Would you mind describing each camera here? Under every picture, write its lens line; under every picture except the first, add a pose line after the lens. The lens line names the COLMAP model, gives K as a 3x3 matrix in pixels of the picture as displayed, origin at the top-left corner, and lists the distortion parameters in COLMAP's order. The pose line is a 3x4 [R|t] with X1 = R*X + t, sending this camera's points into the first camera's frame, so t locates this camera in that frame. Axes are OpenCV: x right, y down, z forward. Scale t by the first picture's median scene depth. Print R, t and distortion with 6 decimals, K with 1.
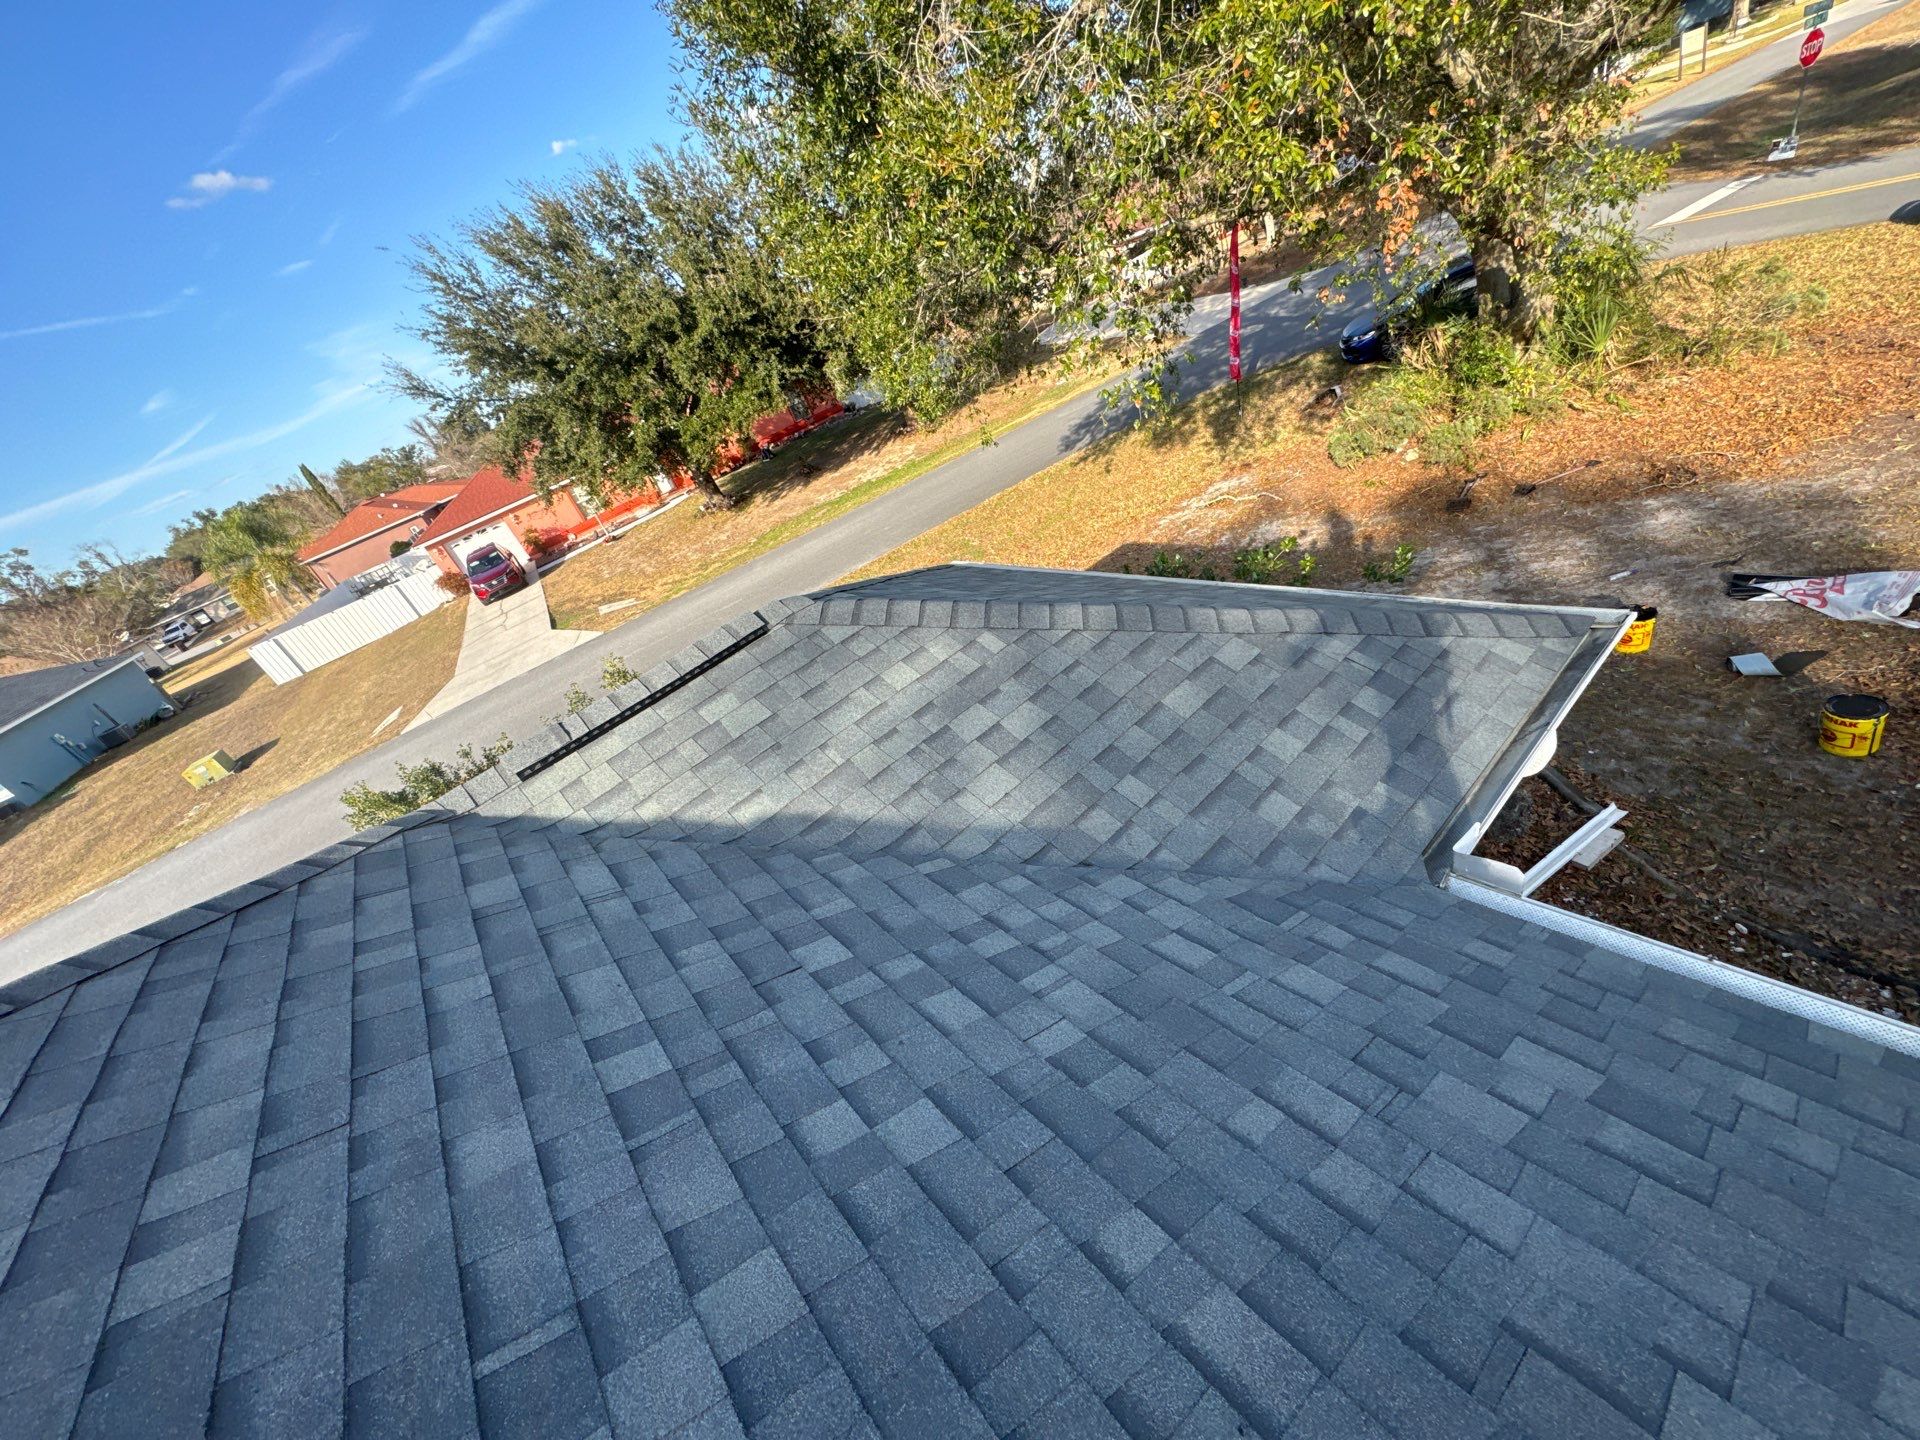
lens RADIAL K [[762.9, 0, 960.2], [0, 762.9, 716.3], [0, 0, 1]] dist [0.000156, -0.000161]
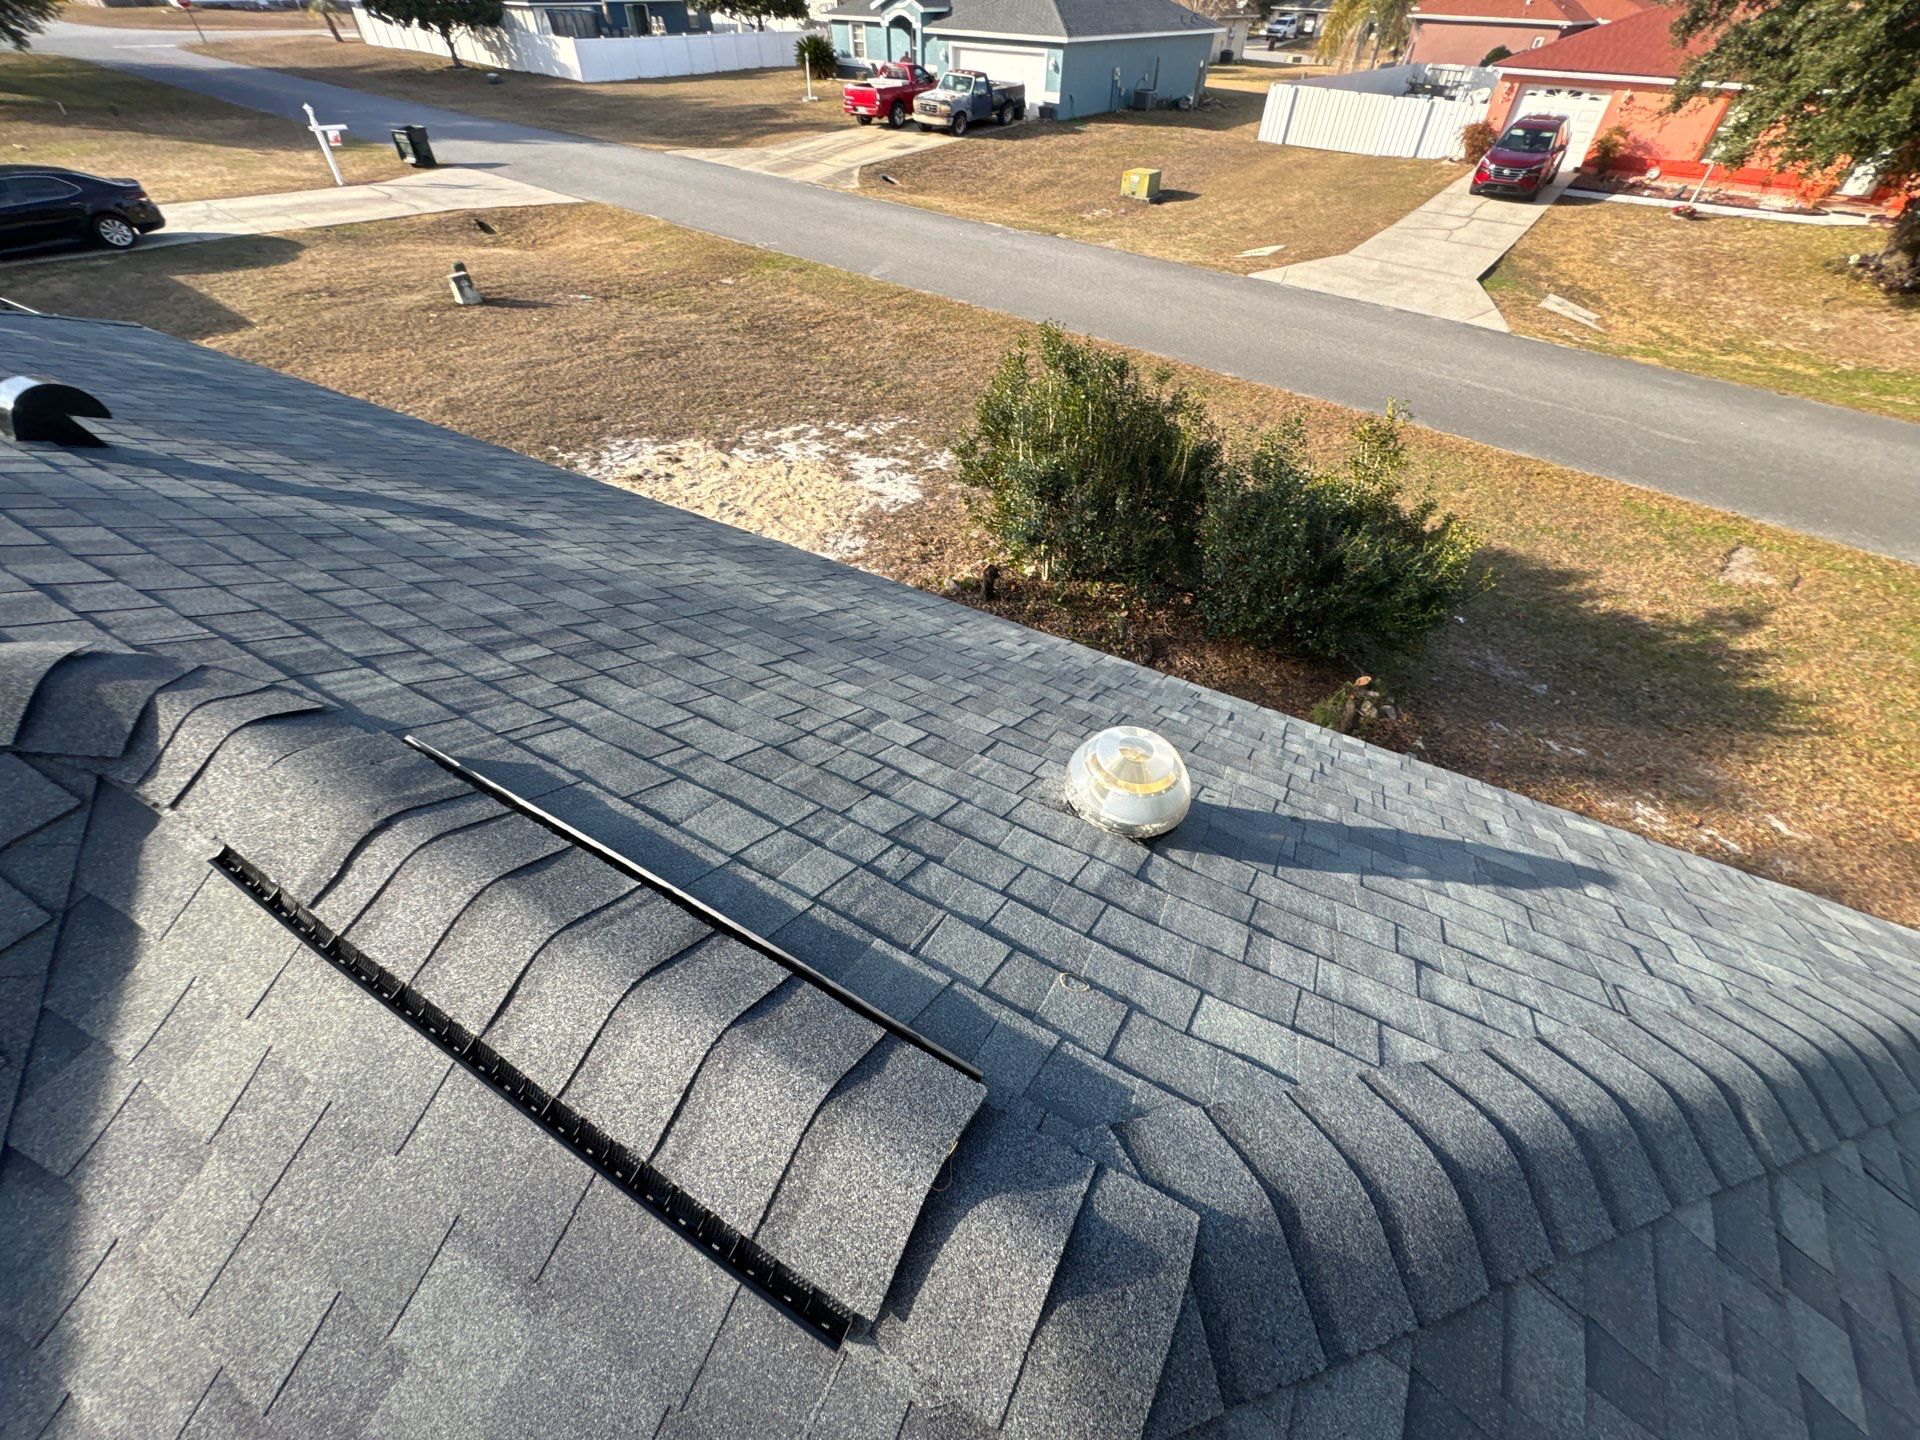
lens RADIAL K [[771.5, 0, 960.0], [0, 771.5, 720.0], [0, 0, 1]] dist [-0.001328, -0.000250]
pose [[0.336131, 0.859313, -0.385483, -0.223303], [-0.600163, 0.510864, 0.615485, -0.257611], [0.725824, 0.024469, 0.687445, 0.618553]]
